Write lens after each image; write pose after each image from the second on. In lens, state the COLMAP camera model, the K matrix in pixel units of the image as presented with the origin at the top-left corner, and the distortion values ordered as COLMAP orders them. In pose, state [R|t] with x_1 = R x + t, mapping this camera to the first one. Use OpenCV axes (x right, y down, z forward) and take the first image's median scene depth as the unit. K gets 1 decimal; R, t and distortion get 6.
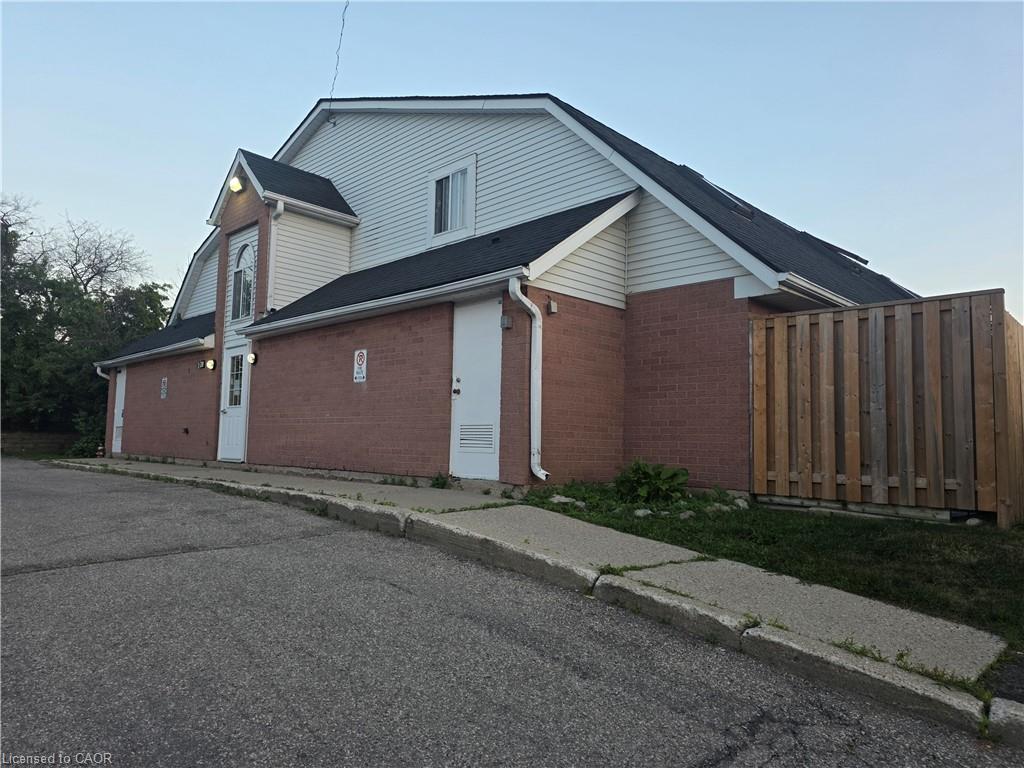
lens RADIAL K [[699.0, 0, 507.3], [0, 699.0, 383.3], [0, 0, 1]] dist [0.051446, -0.038917]
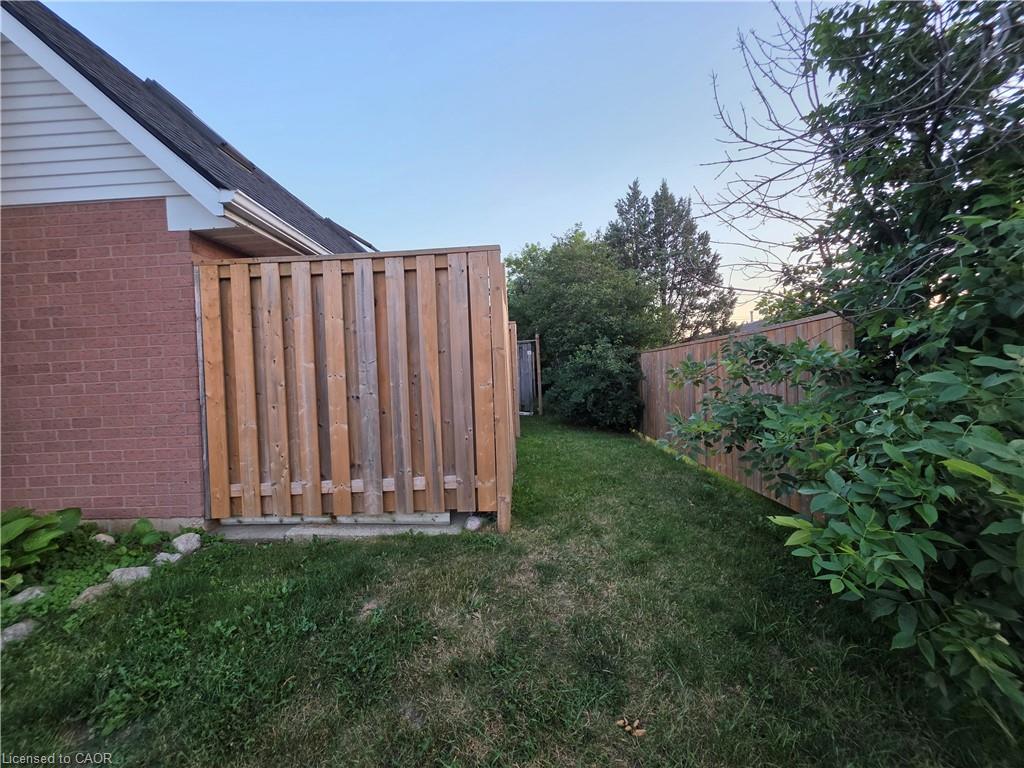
lens RADIAL K [[410.8, 0, 508.8], [0, 410.8, 381.7], [0, 0, 1]] dist [0.000141, 0.000202]
pose [[0.734712, -0.064322, 0.675322, 0.318860], [0.000405, 0.995536, 0.094380, -0.017421], [-0.678379, -0.069069, 0.731459, 0.542463]]
